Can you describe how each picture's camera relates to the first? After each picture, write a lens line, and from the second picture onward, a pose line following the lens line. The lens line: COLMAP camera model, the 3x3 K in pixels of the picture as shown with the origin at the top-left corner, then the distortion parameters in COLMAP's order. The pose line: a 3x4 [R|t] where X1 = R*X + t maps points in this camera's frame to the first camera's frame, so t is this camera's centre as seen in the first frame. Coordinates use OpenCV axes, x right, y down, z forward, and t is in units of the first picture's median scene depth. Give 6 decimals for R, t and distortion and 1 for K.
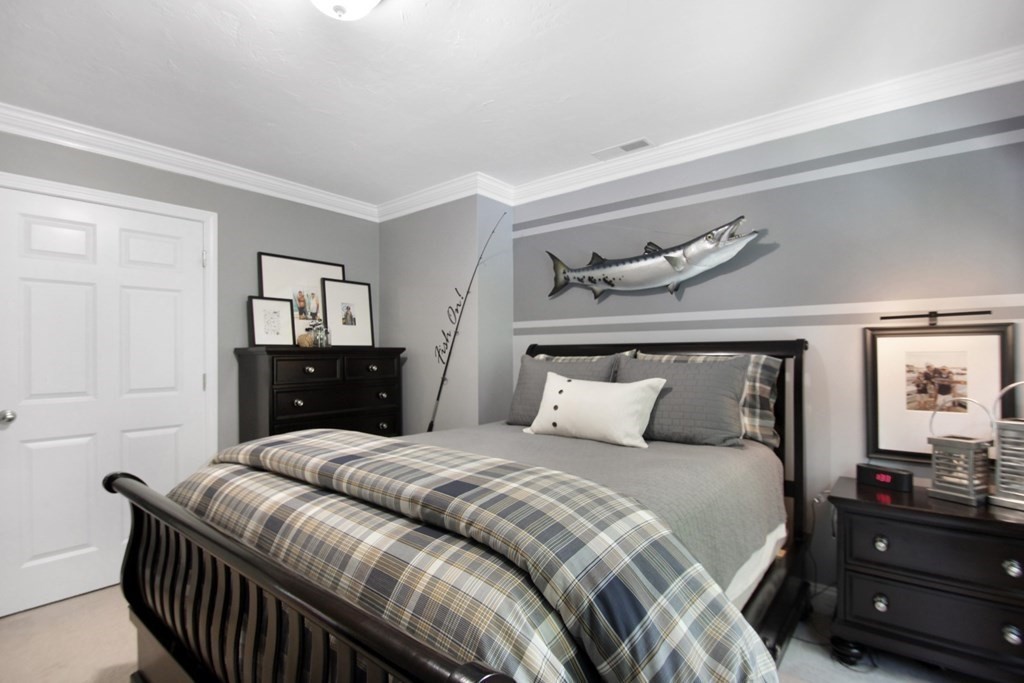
lens RADIAL K [[492.4, 0, 479.1], [0, 492.4, 339.9], [0, 0, 1]] dist [0.000880, -0.018740]
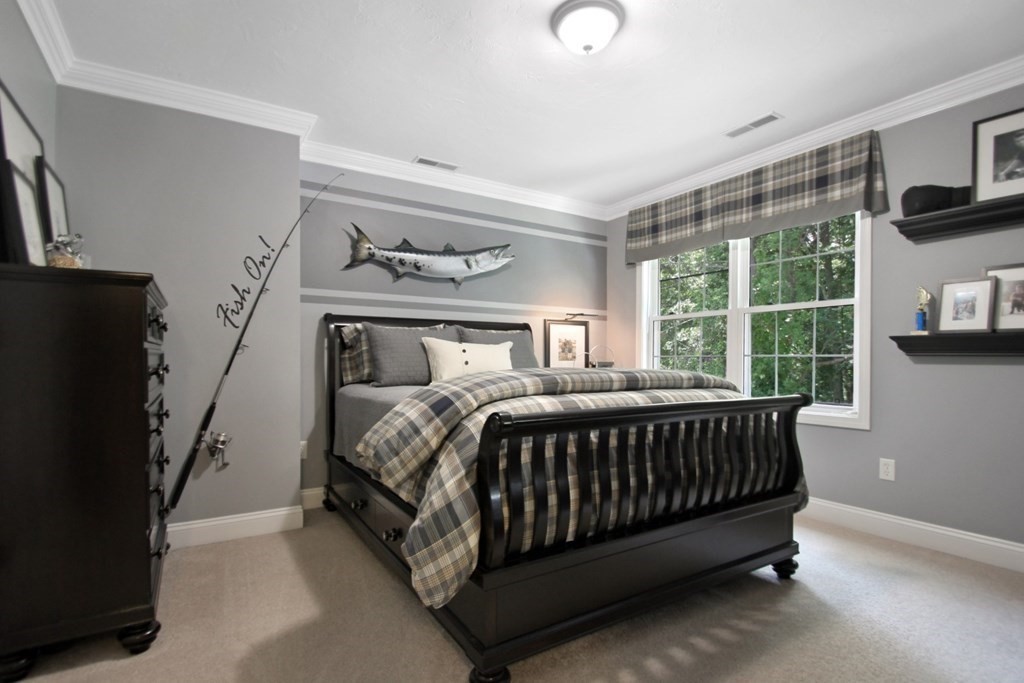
lens RADIAL K [[502.4, 0, 510.5], [0, 502.4, 356.4], [0, 0, 1]] dist [-0.002219, -0.000570]
pose [[0.282568, 0.009614, 0.959199, -0.806901], [-0.034497, 0.999405, 0.000146, 0.088803], [-0.958627, -0.033131, 0.282732, 0.403206]]
